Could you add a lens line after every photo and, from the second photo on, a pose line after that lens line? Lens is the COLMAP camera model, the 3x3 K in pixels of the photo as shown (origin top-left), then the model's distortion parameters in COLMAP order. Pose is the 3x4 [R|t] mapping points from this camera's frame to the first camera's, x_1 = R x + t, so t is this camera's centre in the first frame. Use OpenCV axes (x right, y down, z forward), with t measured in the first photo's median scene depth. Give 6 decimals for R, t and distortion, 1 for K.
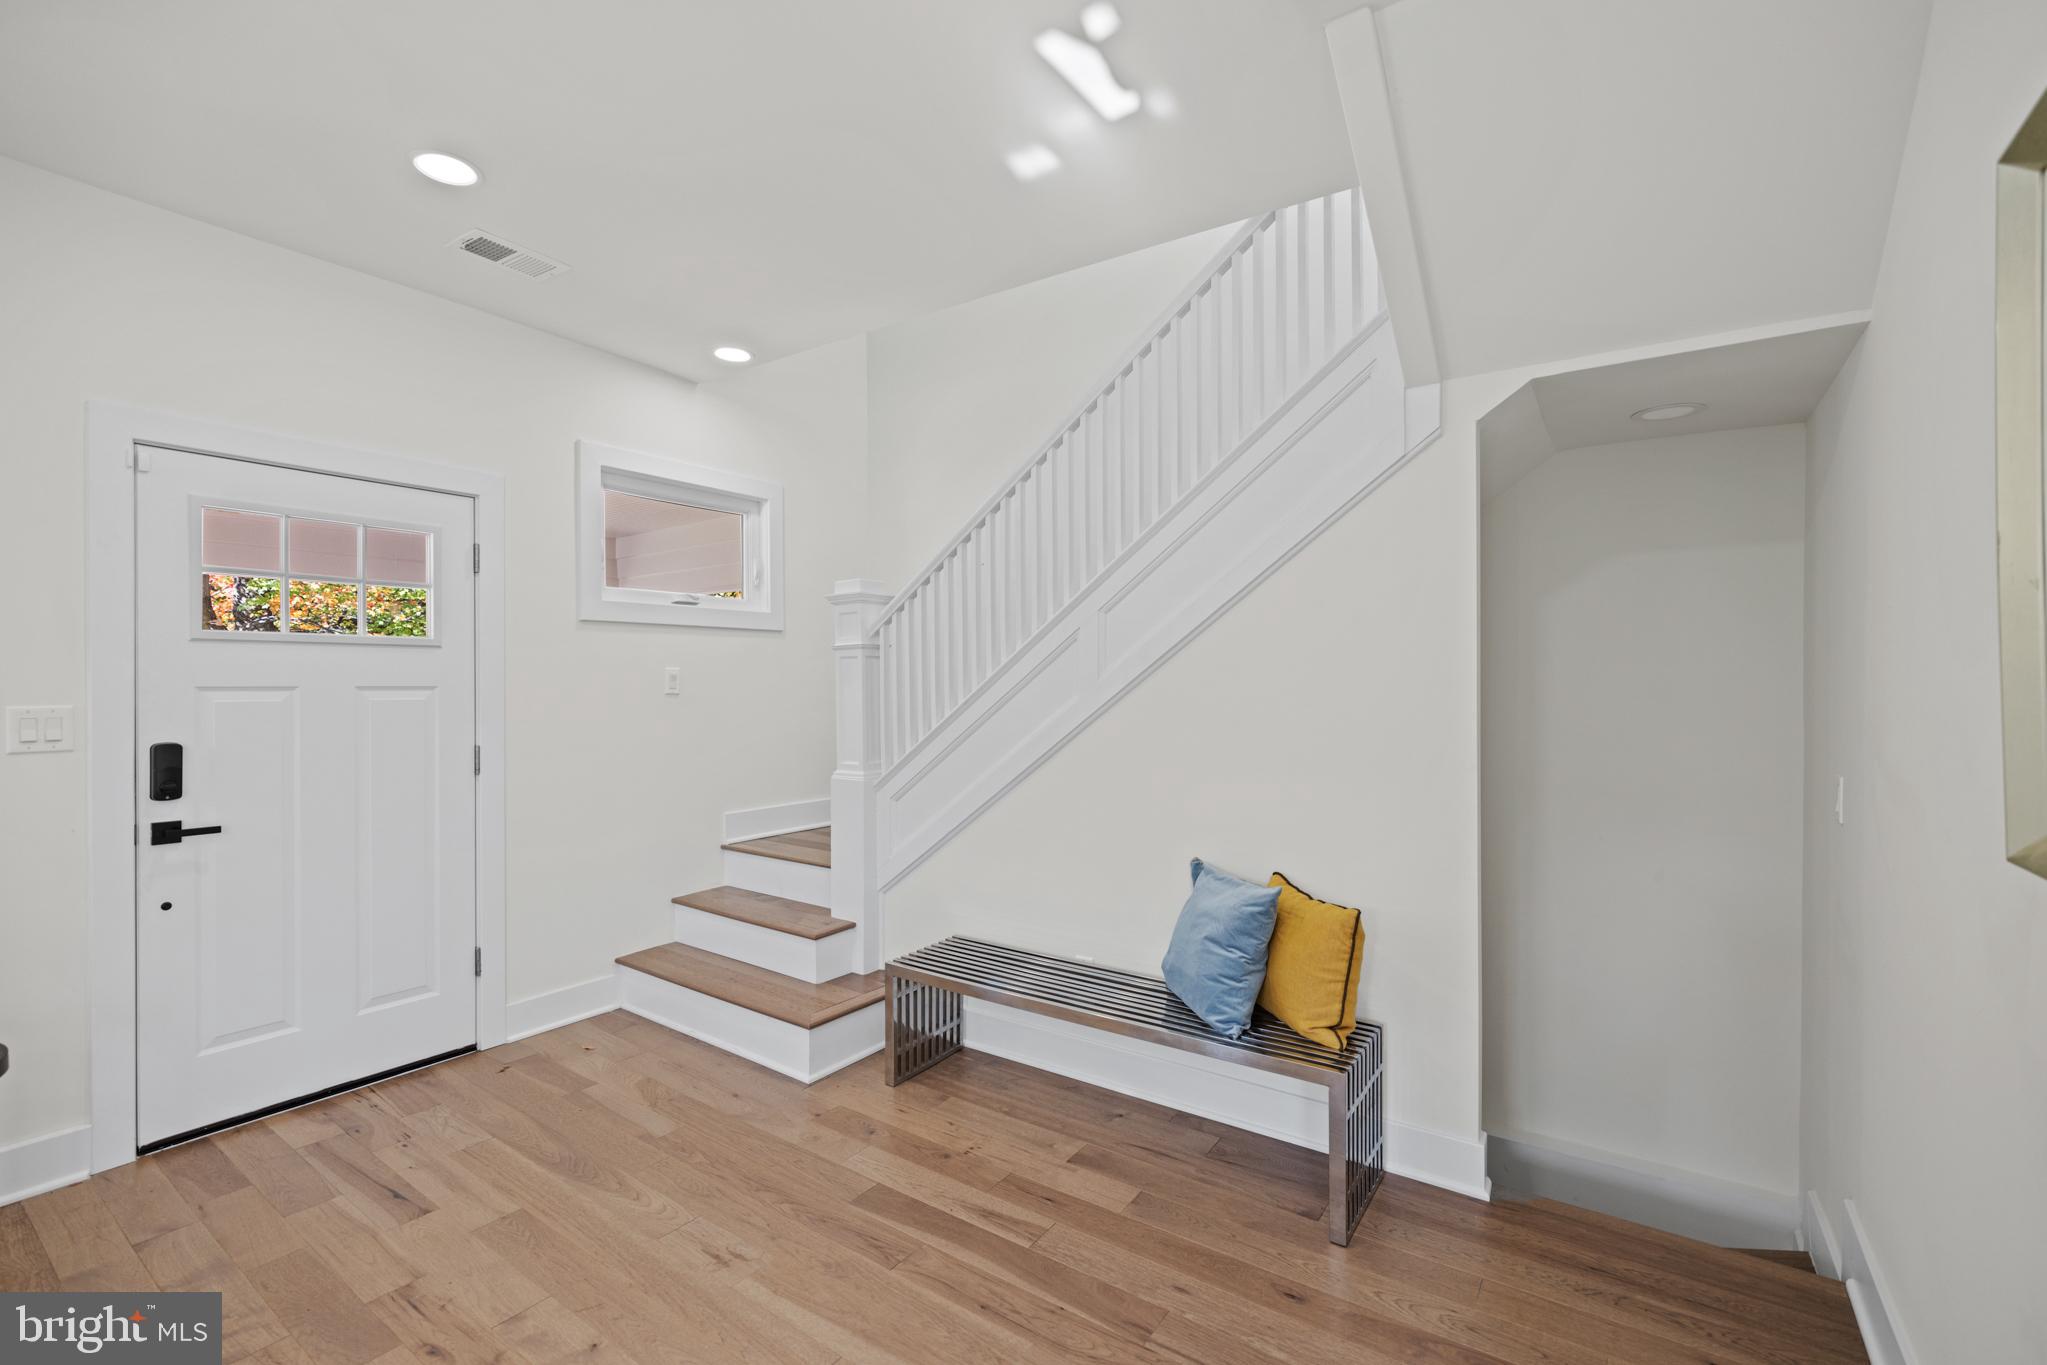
lens RADIAL K [[882.5, 0, 1031.7], [0, 882.5, 681.5], [0, 0, 1]] dist [-0.000476, 0.000114]
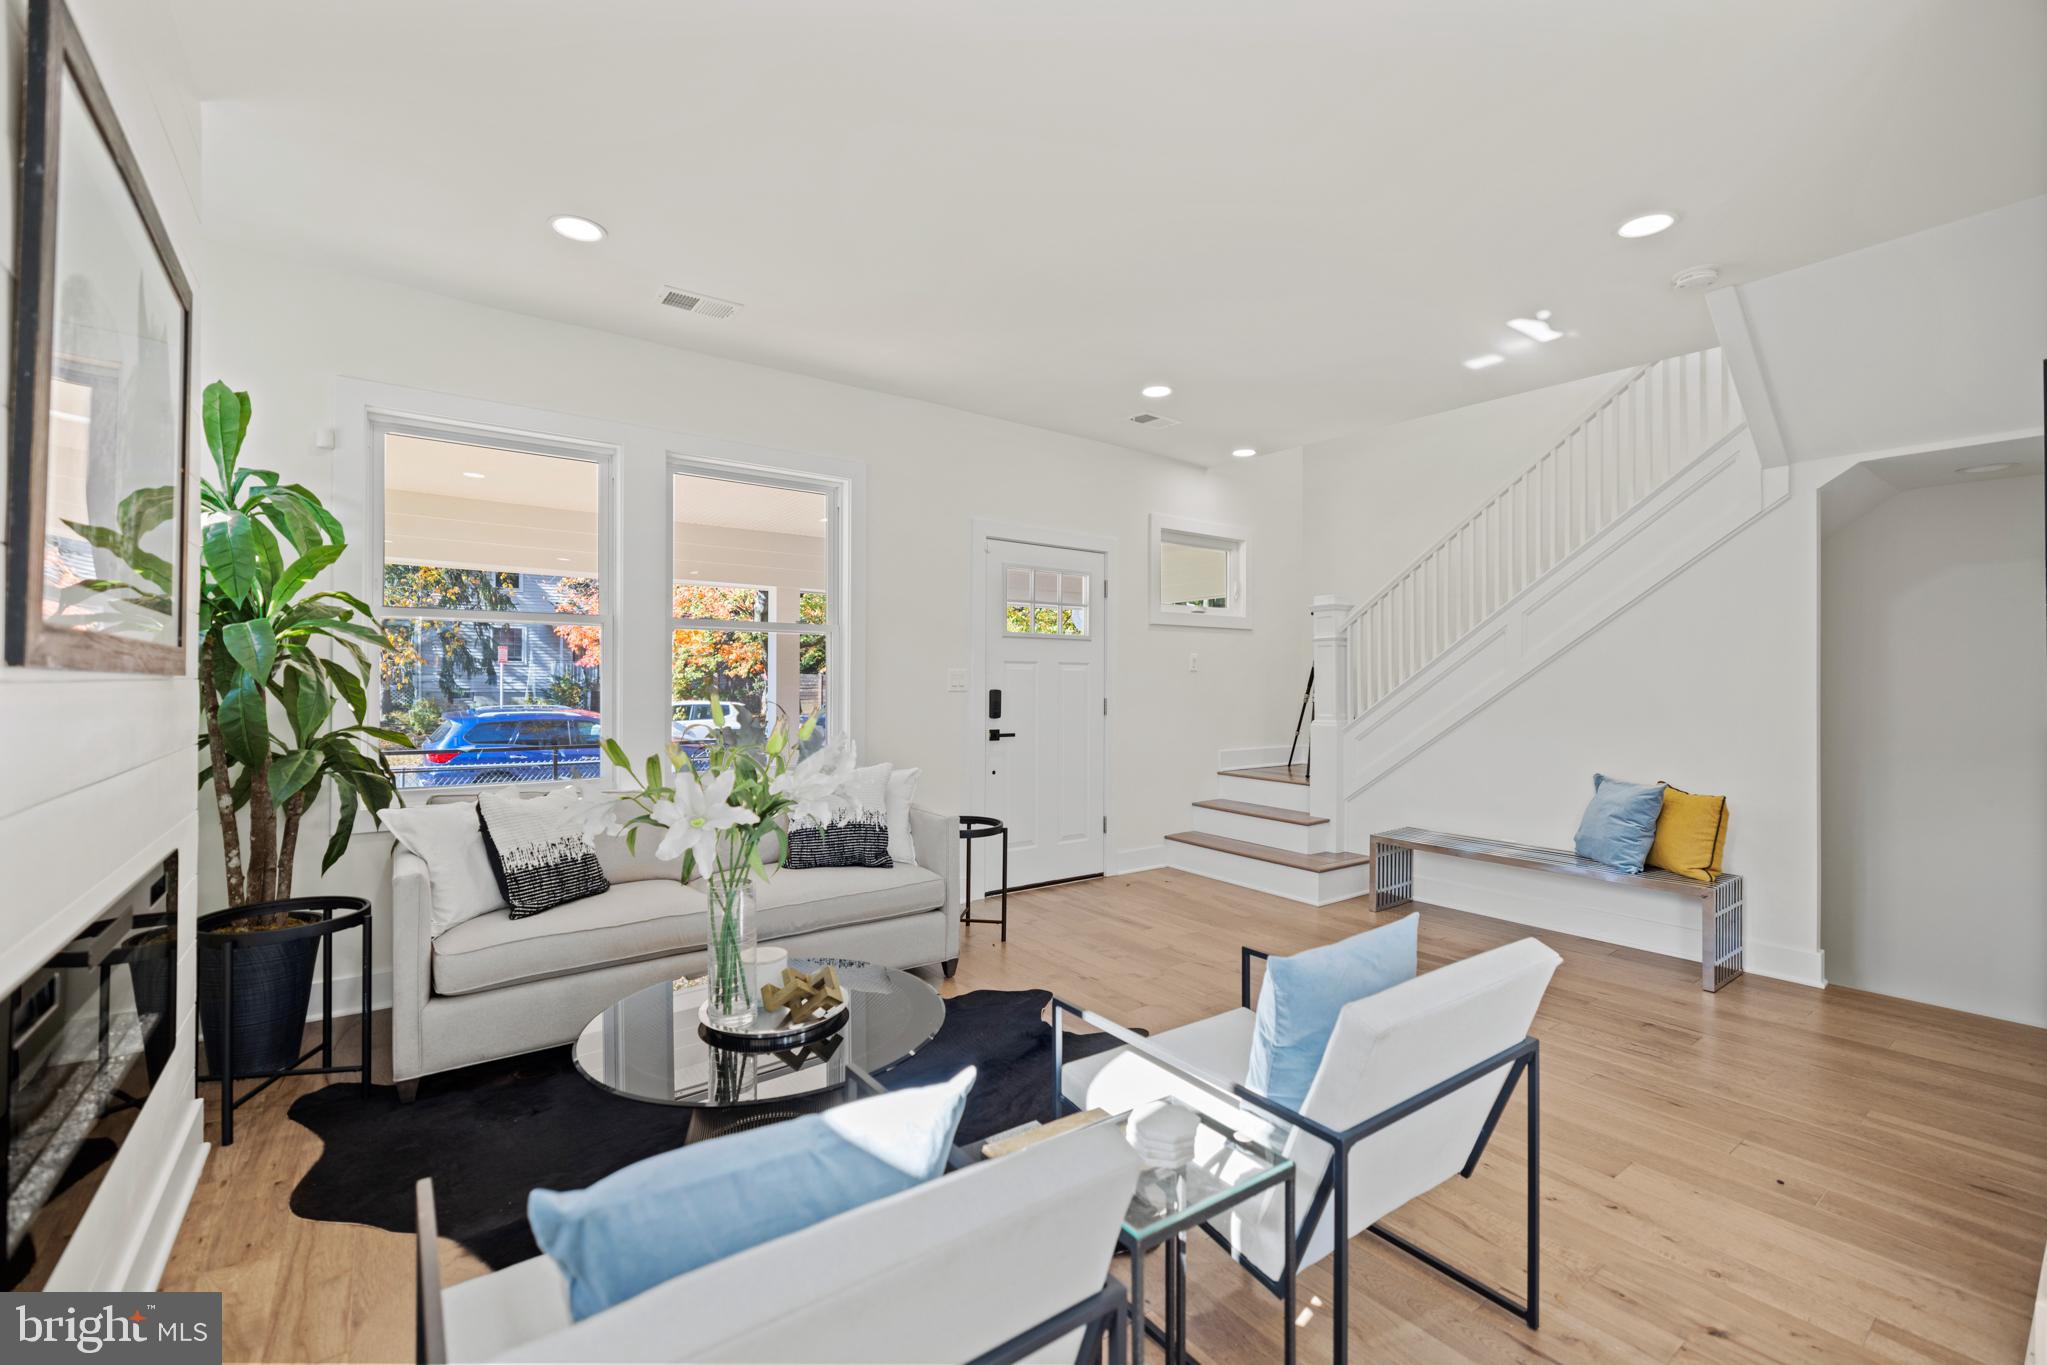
lens RADIAL K [[882.5, 0, 1016.7], [0, 882.5, 676.3], [0, 0, 1]] dist [-0.000476, 0.000114]
pose [[0.947184, 0.005718, -0.320640, -0.310584], [-0.007550, 0.999962, -0.004471, 0.050076], [0.320602, 0.006656, 0.947191, -0.864876]]
